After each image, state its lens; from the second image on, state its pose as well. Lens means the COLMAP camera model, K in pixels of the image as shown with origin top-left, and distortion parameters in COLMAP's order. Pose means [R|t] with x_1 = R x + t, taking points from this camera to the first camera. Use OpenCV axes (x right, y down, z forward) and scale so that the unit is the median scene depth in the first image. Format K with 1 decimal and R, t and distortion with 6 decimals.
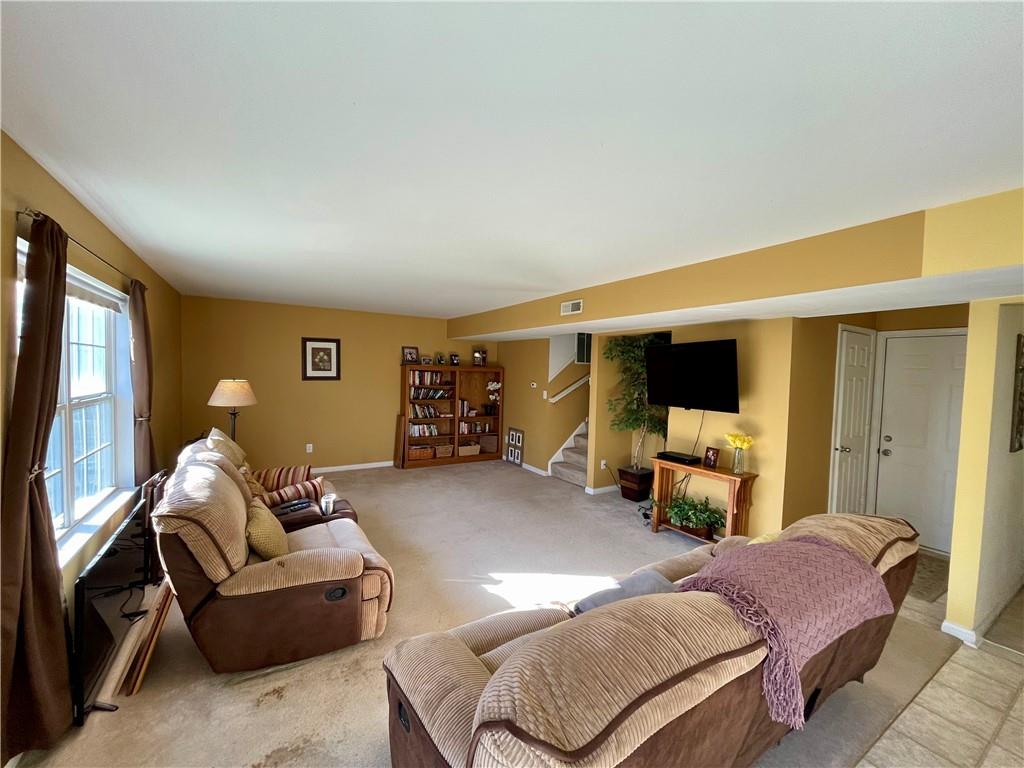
lens RADIAL K [[410.3, 0, 508.1], [0, 410.3, 387.5], [0, 0, 1]] dist [0.000841, -0.000971]
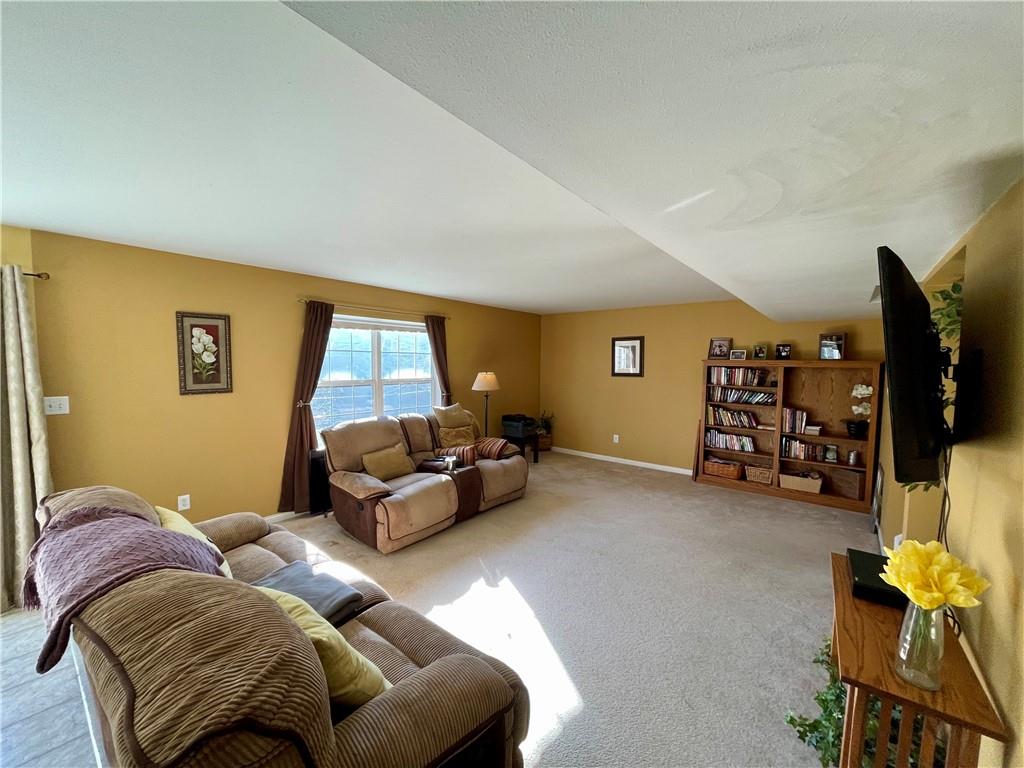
lens RADIAL K [[410.3, 0, 507.9], [0, 410.3, 386.5], [0, 0, 1]] dist [0.000841, -0.000971]
pose [[0.334022, 0.033375, -0.941974, 0.759425], [-0.041631, 0.998920, 0.020631, -0.002448], [0.941646, 0.032324, 0.335050, 0.618087]]
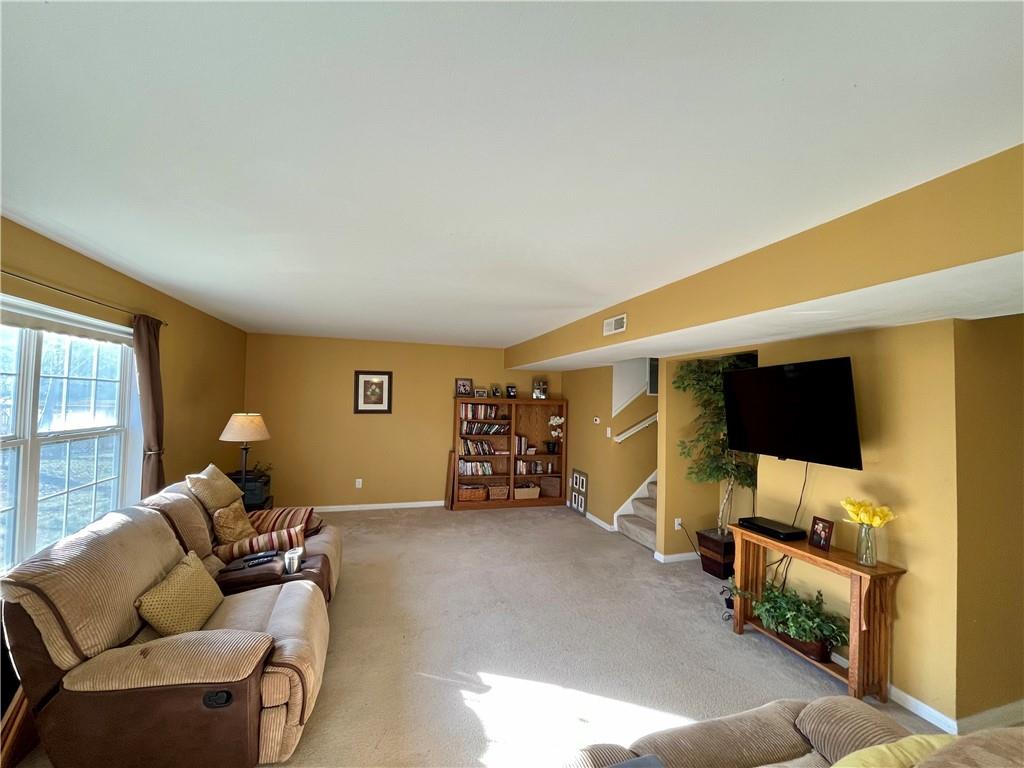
lens RADIAL K [[410.3, 0, 508.0], [0, 410.3, 387.9], [0, 0, 1]] dist [0.000841, -0.000971]
pose [[0.967568, -0.010323, -0.252400, 0.185589], [-0.009551, 0.996955, -0.077391, -0.010638], [0.252431, 0.077292, 0.964523, 0.223068]]
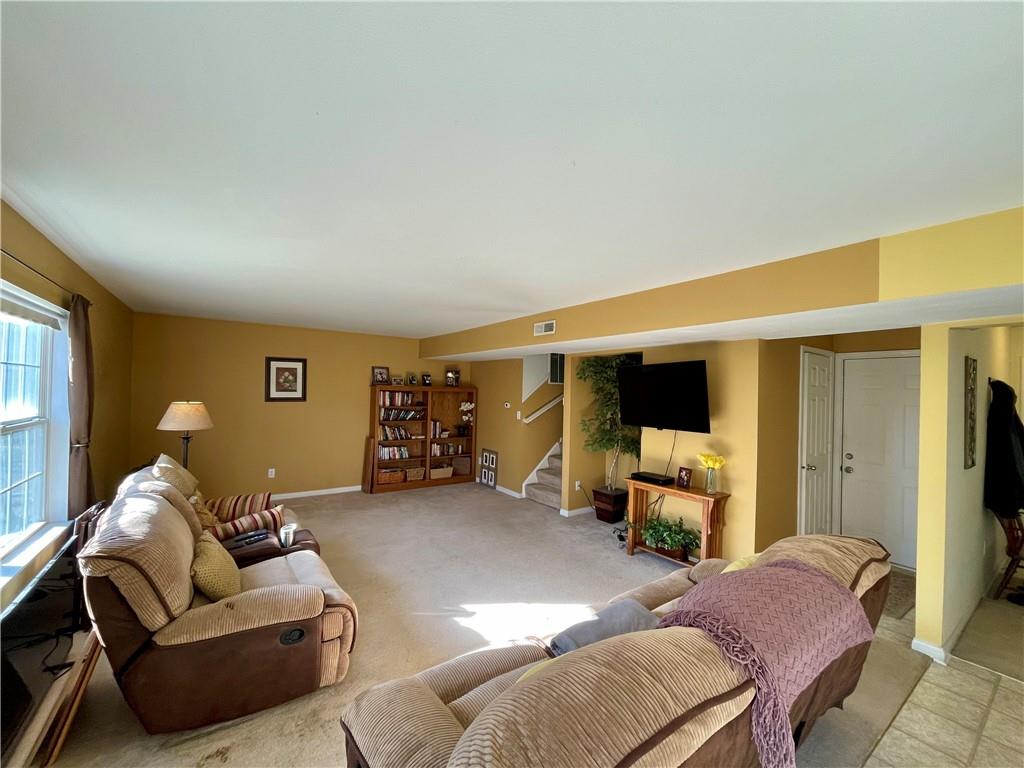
lens RADIAL K [[410.3, 0, 507.9], [0, 410.3, 387.7], [0, 0, 1]] dist [0.000841, -0.000971]
pose [[0.997978, -0.001612, 0.063545, 0.002053], [0.004624, 0.998871, -0.047290, -0.003442], [-0.063397, 0.047488, 0.996858, 0.020097]]
